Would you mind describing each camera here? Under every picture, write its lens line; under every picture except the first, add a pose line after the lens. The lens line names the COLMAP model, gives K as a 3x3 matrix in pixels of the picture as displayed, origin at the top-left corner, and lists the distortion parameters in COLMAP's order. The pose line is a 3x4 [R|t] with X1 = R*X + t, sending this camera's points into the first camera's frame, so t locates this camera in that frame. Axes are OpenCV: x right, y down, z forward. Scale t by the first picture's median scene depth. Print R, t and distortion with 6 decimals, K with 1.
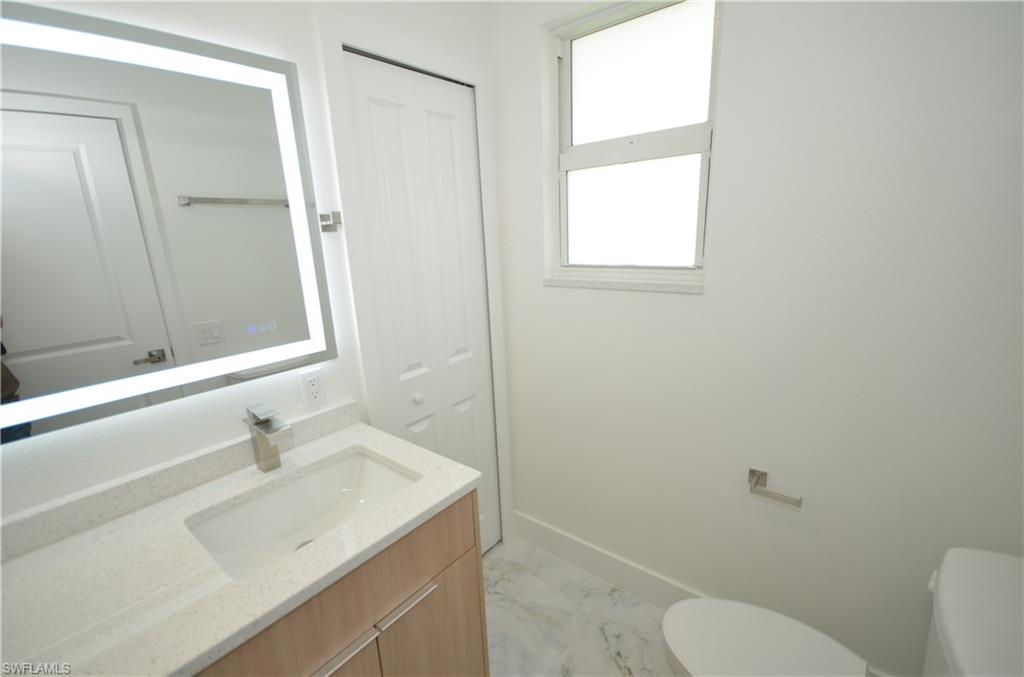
lens RADIAL K [[451.0, 0, 512.4], [0, 451.0, 350.5], [0, 0, 1]] dist [0.003686, -0.009287]
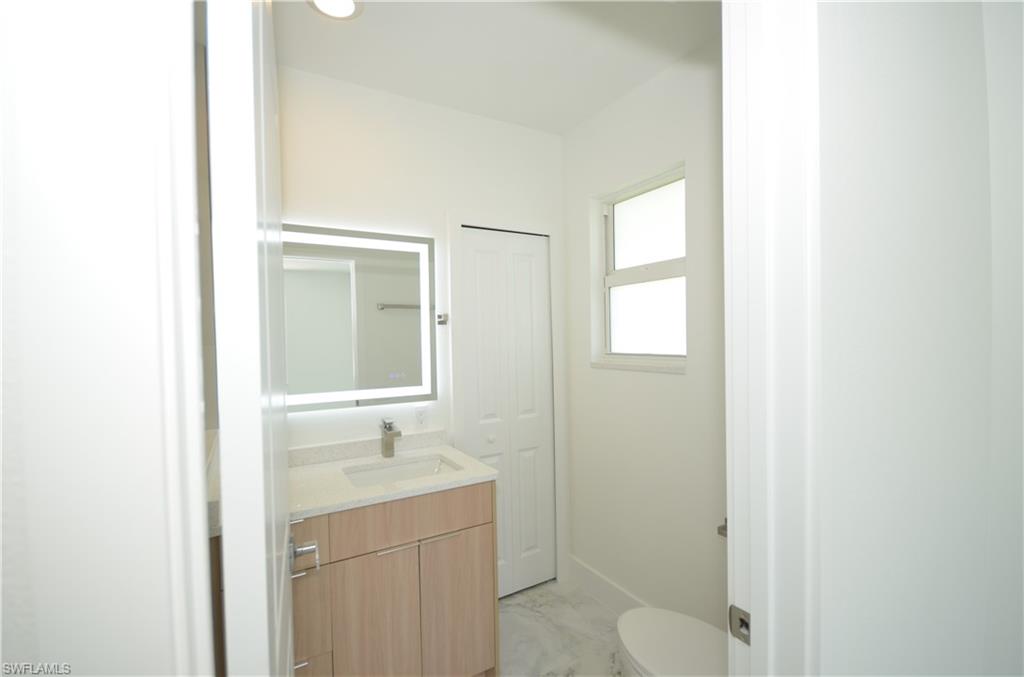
lens RADIAL K [[451.0, 0, 508.9], [0, 451.0, 348.9], [0, 0, 1]] dist [0.003686, -0.009287]
pose [[0.938350, 0.035460, -0.343864, 0.357996], [-0.110446, 0.973341, -0.201018, 0.119766], [0.327569, 0.226603, 0.917251, -0.394566]]
